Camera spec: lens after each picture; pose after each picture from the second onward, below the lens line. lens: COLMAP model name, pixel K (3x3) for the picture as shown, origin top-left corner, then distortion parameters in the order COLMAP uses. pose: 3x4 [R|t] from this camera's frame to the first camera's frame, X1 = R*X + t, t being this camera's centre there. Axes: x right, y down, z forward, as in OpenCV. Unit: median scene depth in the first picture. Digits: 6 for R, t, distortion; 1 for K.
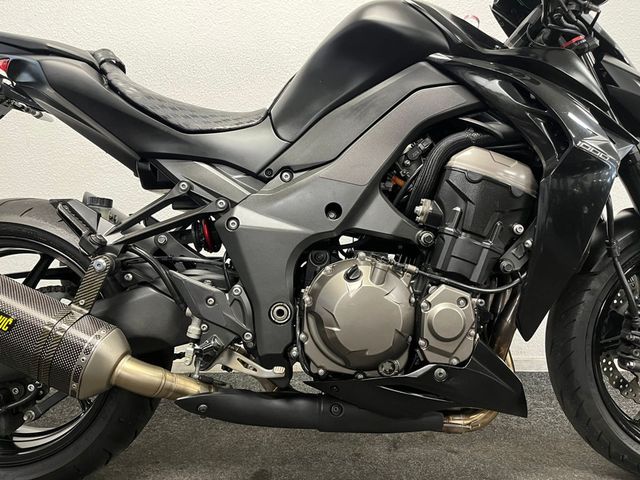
lens RADIAL K [[480.4, 0, 321.6], [0, 480.4, 235.4], [0, 0, 1]] dist [0.035196, -0.036067]
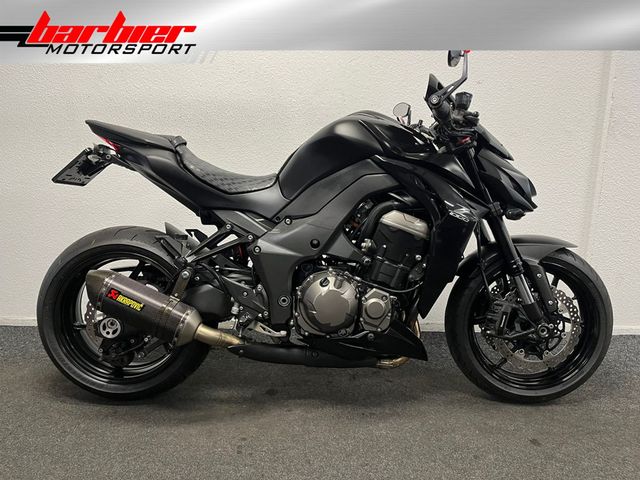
lens RADIAL K [[480.4, 0, 318.1], [0, 480.4, 241.8], [0, 0, 1]] dist [0.035196, -0.036067]
pose [[0.999846, 0.016876, -0.004866, 0.044285], [-0.016250, 0.993980, 0.108349, -0.247624], [0.006665, -0.108253, 0.994101, -0.730856]]
